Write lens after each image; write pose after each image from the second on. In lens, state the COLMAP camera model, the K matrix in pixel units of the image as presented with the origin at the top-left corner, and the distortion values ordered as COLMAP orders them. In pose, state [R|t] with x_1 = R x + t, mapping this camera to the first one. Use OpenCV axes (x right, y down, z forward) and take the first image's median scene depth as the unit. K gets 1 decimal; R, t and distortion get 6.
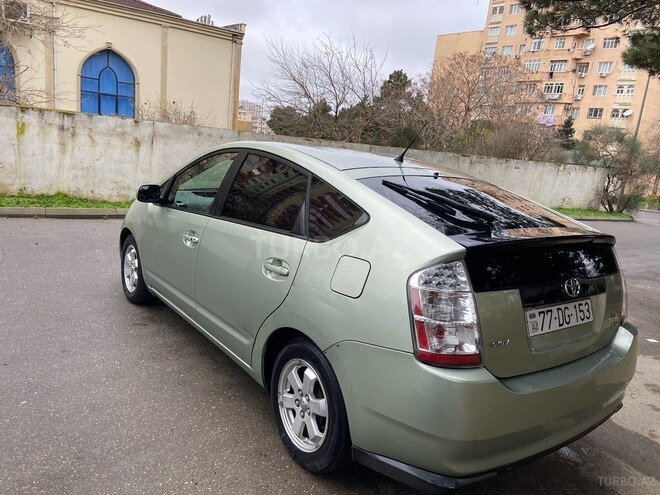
lens RADIAL K [[484.0, 0, 332.2], [0, 484.0, 255.4], [0, 0, 1]] dist [0.115287, -0.141591]
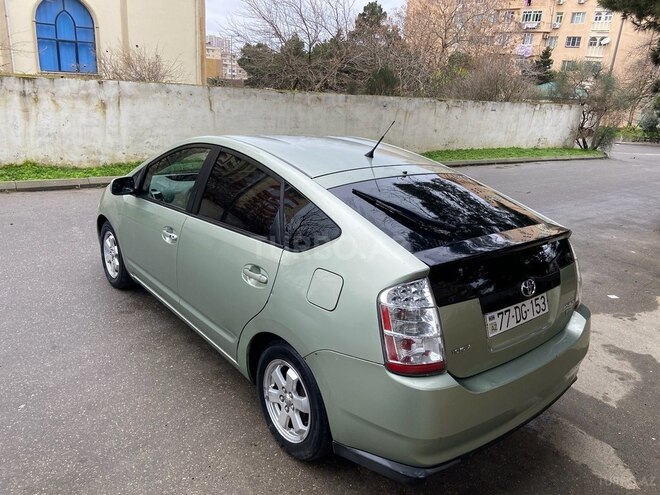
lens RADIAL K [[483.9, 0, 333.8], [0, 483.9, 253.1], [0, 0, 1]] dist [0.108089, -0.130657]
pose [[0.998203, -0.046251, 0.038100, 0.009568], [0.041708, 0.992783, 0.112441, -0.075163], [-0.043025, -0.110650, 0.992928, -0.025276]]
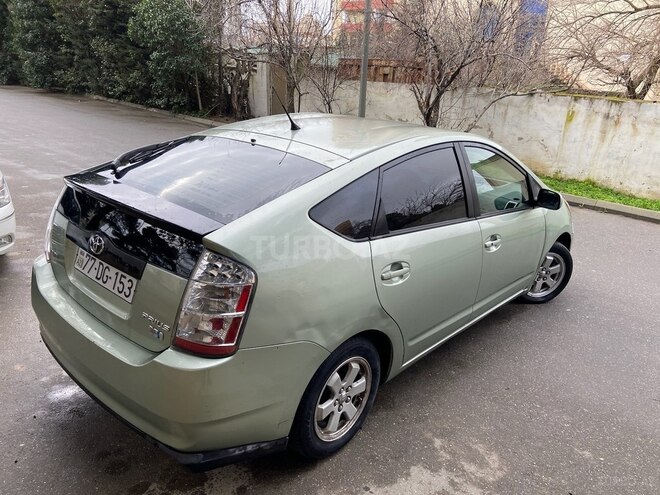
lens RADIAL K [[487.7, 0, 333.0], [0, 487.7, 249.8], [0, 0, 1]] dist [0.088956, -0.103539]
pose [[0.223662, 0.252104, -0.941498, 0.761822], [-0.257259, 0.946983, 0.192458, -0.119191], [0.940103, 0.199163, 0.276660, 0.580391]]
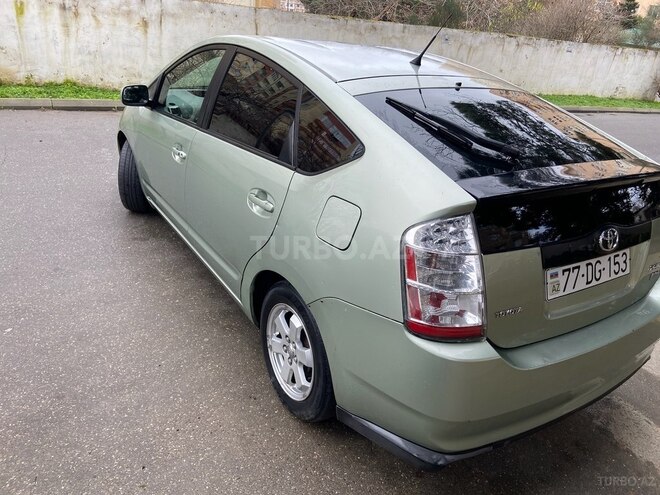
lens RADIAL K [[480.2, 0, 334.6], [0, 480.2, 254.3], [0, 0, 1]] dist [0.154161, -0.182648]
pose [[0.998230, 0.026716, -0.053130, 0.037116], [-0.014431, 0.975531, 0.219388, -0.042315], [0.057692, -0.218233, 0.974190, 0.082311]]
